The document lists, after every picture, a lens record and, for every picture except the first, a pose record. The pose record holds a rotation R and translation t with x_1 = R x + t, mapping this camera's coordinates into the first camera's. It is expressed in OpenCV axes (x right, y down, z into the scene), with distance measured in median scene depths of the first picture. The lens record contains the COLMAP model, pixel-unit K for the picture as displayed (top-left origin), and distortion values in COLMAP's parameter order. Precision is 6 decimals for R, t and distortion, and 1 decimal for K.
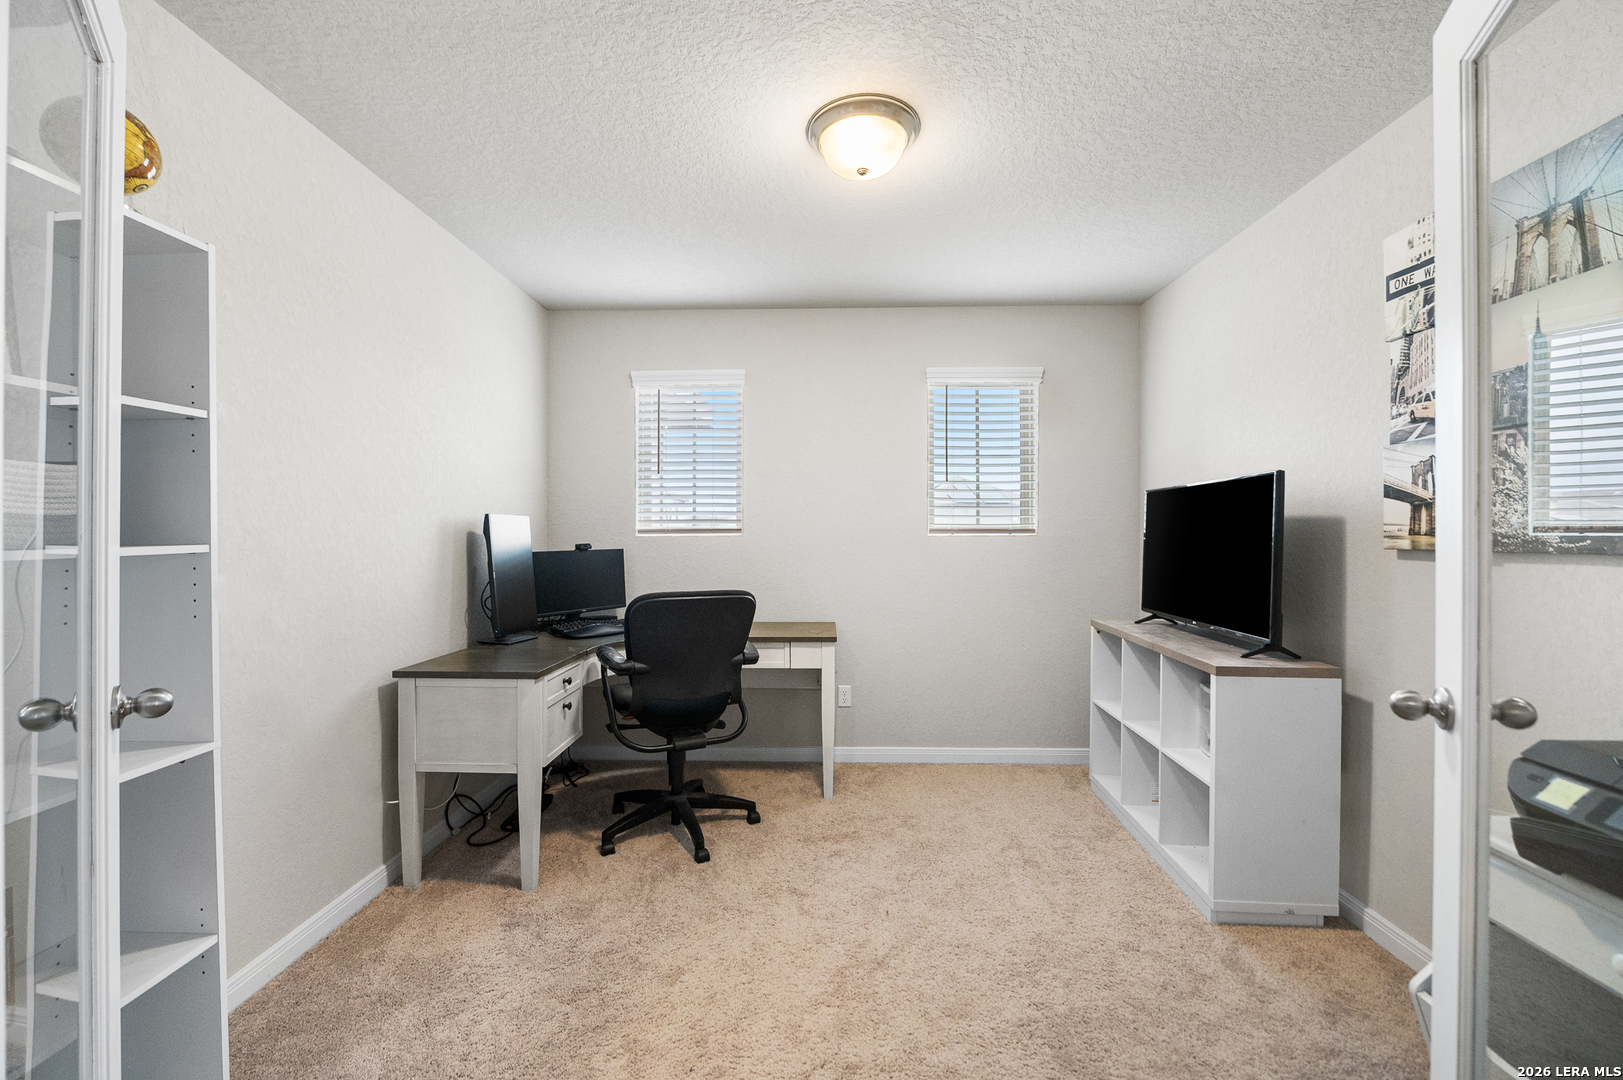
lens RADIAL K [[657.7, 0, 799.9], [0, 657.7, 524.4], [0, 0, 1]] dist [-0.008389, -0.000020]
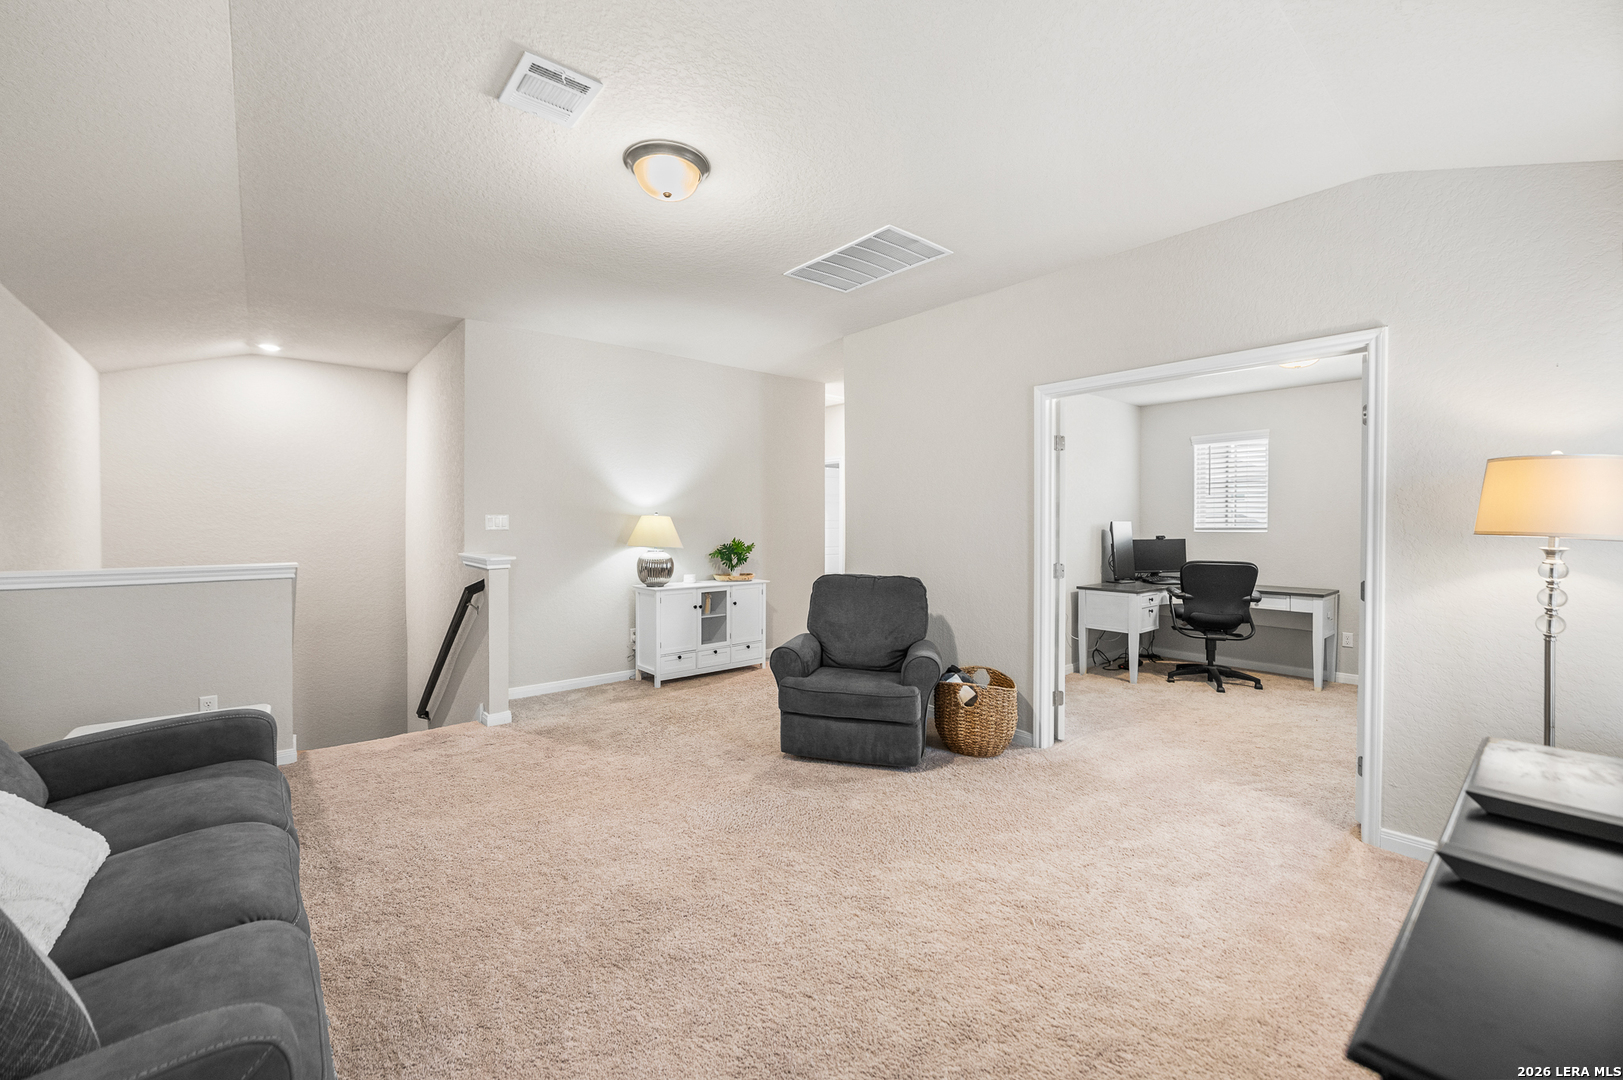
lens RADIAL K [[657.7, 0, 799.9], [0, 657.7, 524.4], [0, 0, 1]] dist [-0.008389, -0.000020]
pose [[0.672334, 0.004786, -0.740233, 0.431141], [0.009095, 0.999850, 0.014724, -0.047727], [0.740192, -0.016632, 0.672189, -1.206366]]
